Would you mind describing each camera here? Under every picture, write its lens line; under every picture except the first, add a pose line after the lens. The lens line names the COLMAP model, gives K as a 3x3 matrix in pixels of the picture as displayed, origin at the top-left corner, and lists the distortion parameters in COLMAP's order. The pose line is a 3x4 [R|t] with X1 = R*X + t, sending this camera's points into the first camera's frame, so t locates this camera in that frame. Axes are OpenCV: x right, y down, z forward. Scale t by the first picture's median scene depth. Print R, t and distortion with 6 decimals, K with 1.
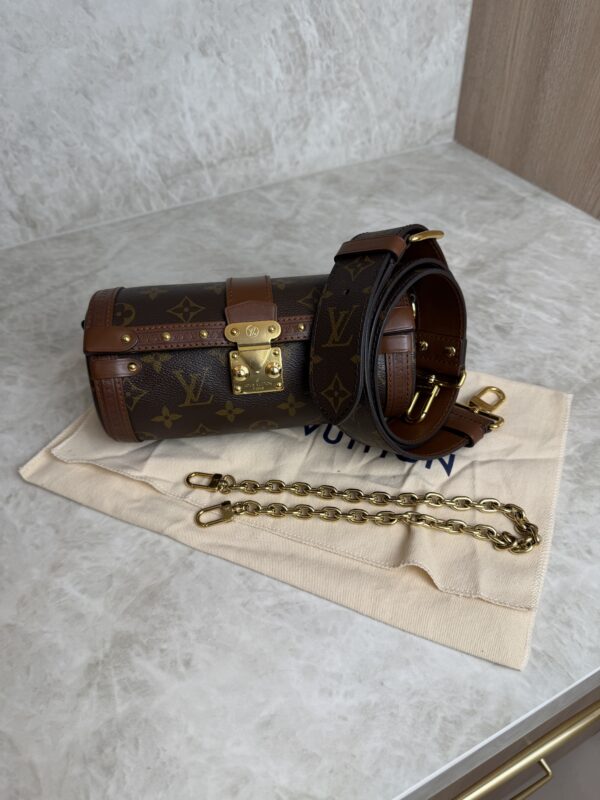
lens RADIAL K [[623.3, 0, 278.2], [0, 623.3, 418.6], [0, 0, 1]] dist [-0.033917, -0.004447]
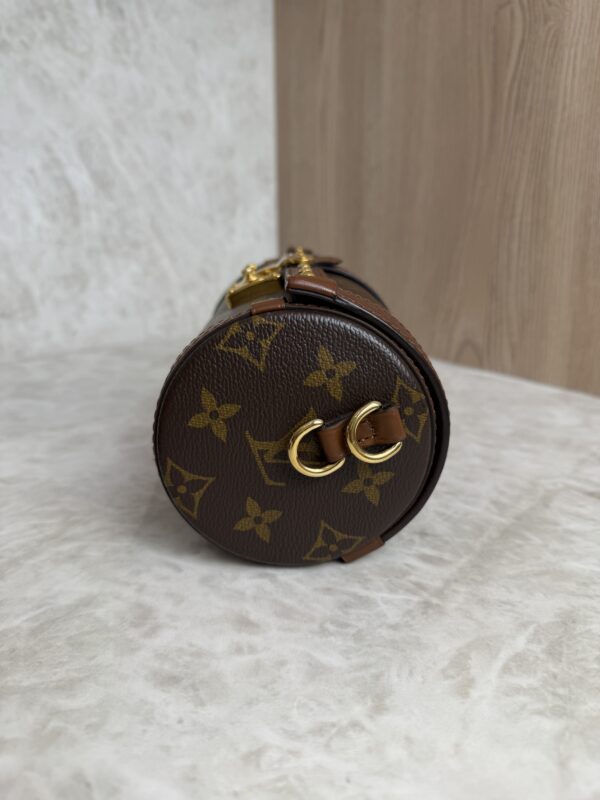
lens RADIAL K [[623.3, 0, 297.5], [0, 623.3, 392.6], [0, 0, 1]] dist [-0.033917, -0.004447]
pose [[0.978239, -0.026416, 0.205794, 0.150904], [0.124410, 0.868456, -0.479902, 0.056173], [-0.166046, 0.495062, 0.852844, 0.363978]]
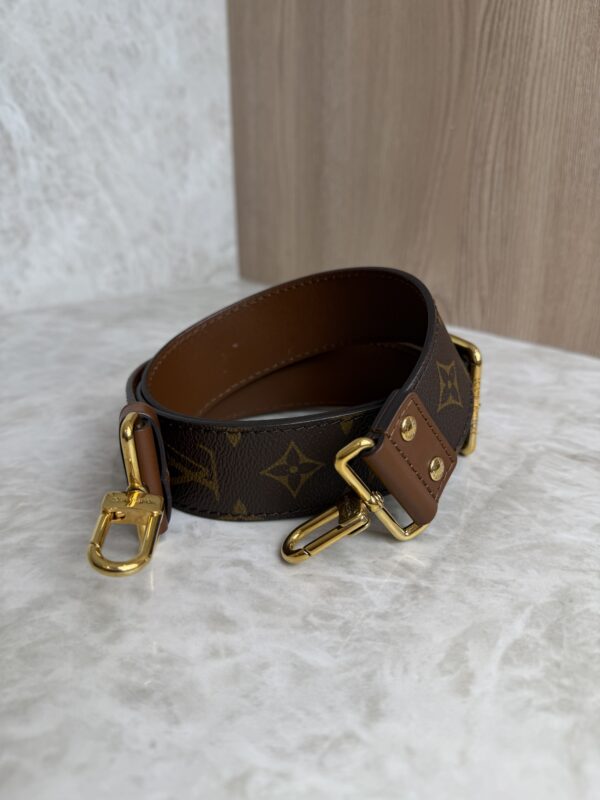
lens RADIAL K [[623.3, 0, 303.0], [0, 623.3, 391.3], [0, 0, 1]] dist [-0.033917, -0.004447]
pose [[0.958625, -0.066446, 0.276810, 0.151298], [0.178463, 0.897847, -0.402519, 0.032420], [-0.221788, 0.435265, 0.872556, 0.390041]]
